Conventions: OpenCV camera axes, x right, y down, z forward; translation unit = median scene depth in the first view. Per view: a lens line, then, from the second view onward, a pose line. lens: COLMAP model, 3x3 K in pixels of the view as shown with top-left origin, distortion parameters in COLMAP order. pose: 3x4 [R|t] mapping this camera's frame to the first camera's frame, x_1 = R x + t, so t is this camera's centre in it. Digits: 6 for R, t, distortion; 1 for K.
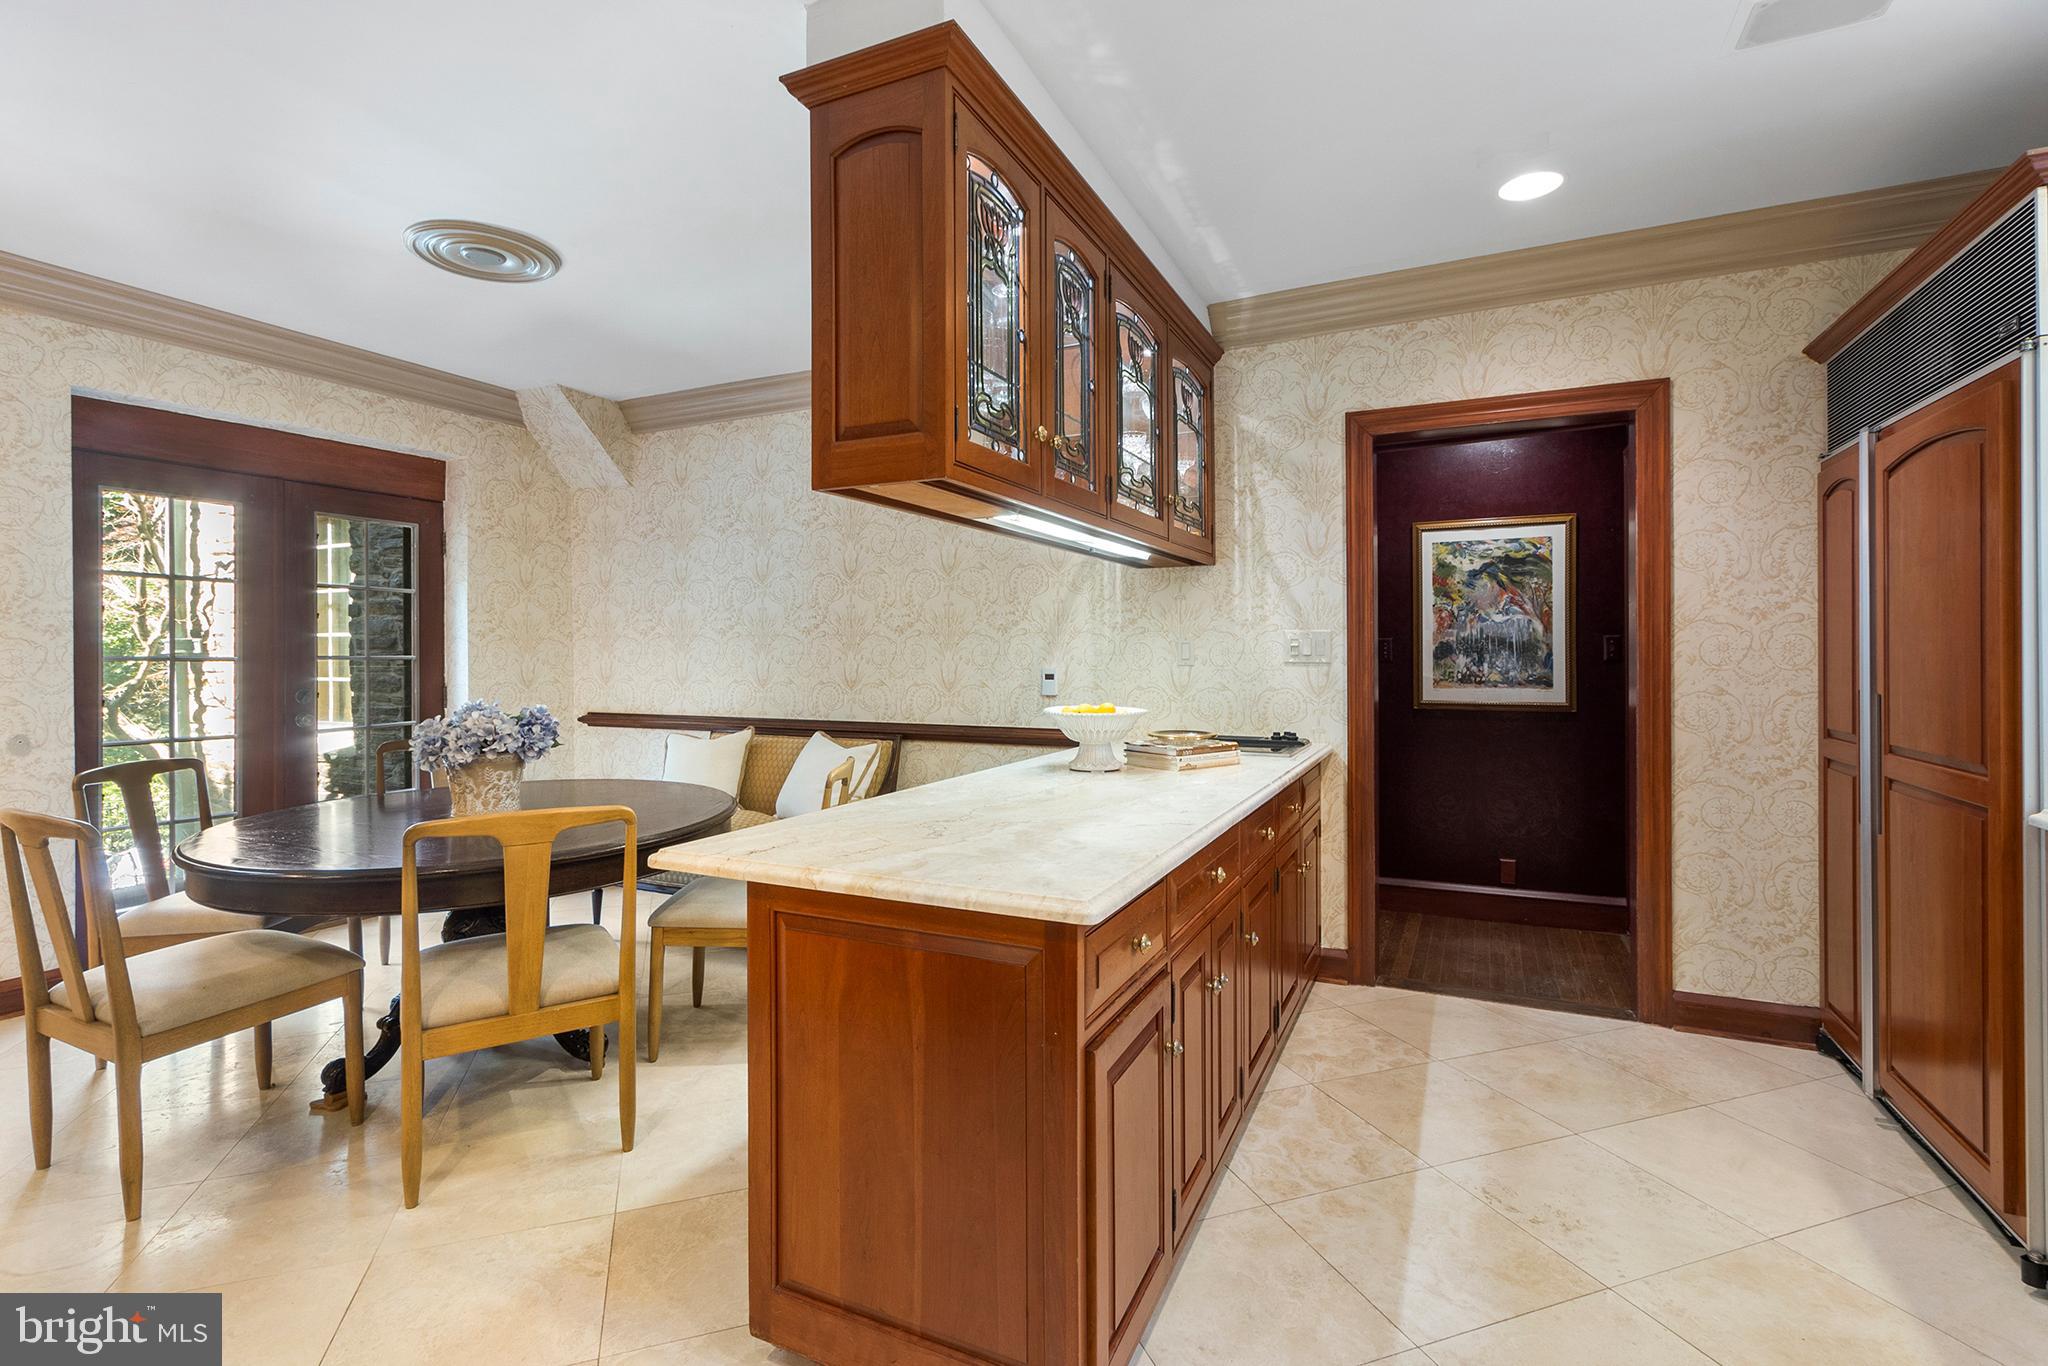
lens RADIAL K [[958.5, 0, 1010.8], [0, 958.5, 655.7], [0, 0, 1]] dist [0.004157, -0.000405]
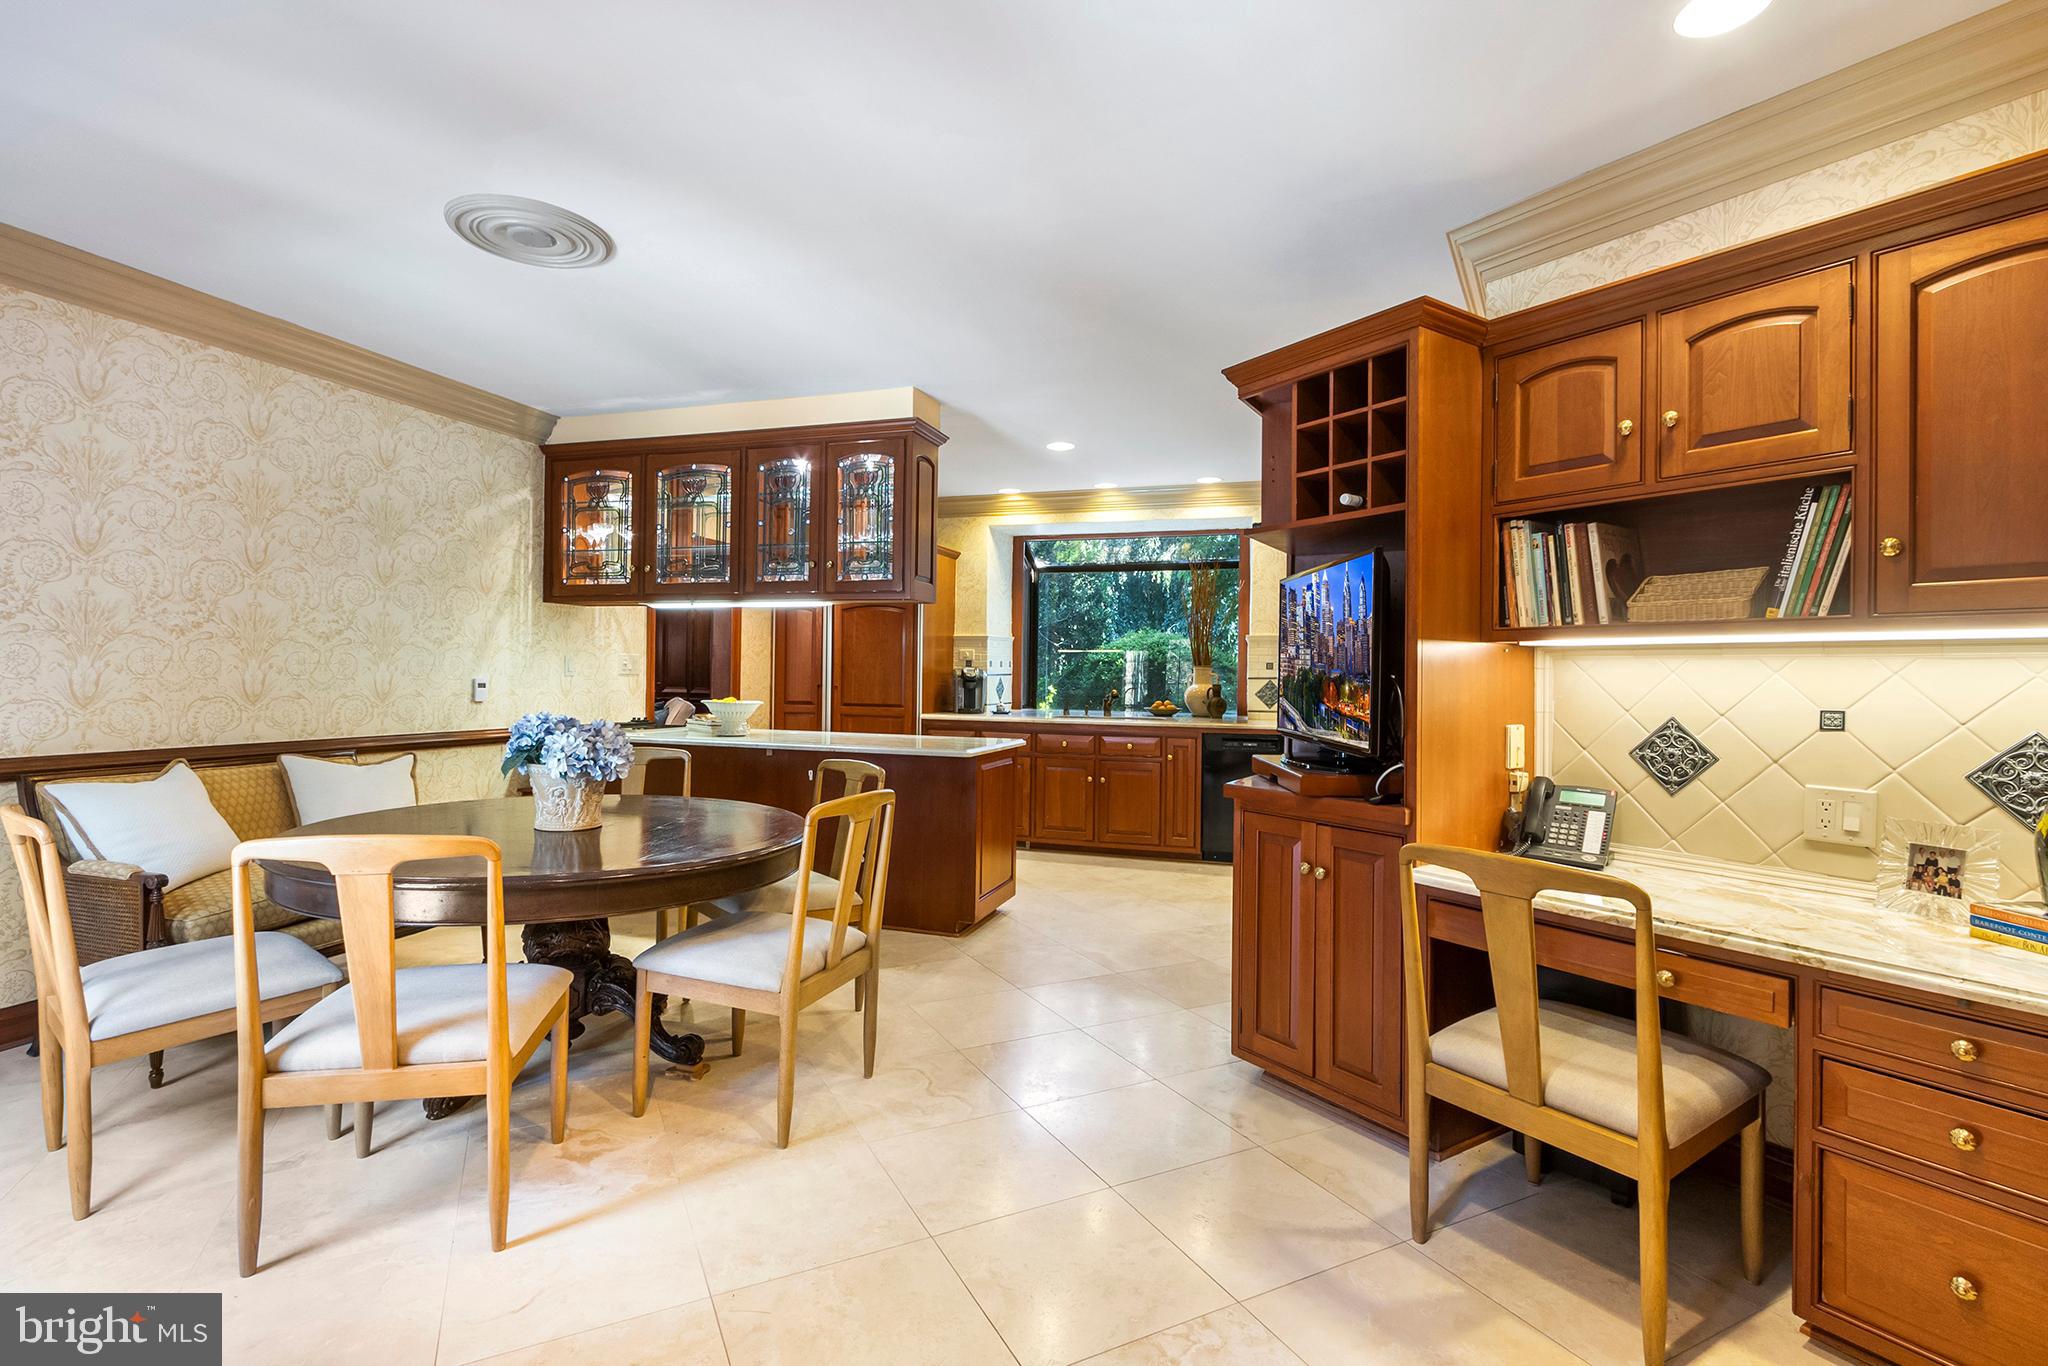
lens RADIAL K [[958.5, 0, 1026.4], [0, 958.5, 669.7], [0, 0, 1]] dist [0.004157, -0.000405]
pose [[-0.148513, 0.006029, 0.988892, -1.562286], [-0.010787, 0.999912, -0.007716, 0.005689], [-0.988852, -0.011813, -0.148435, 0.664787]]
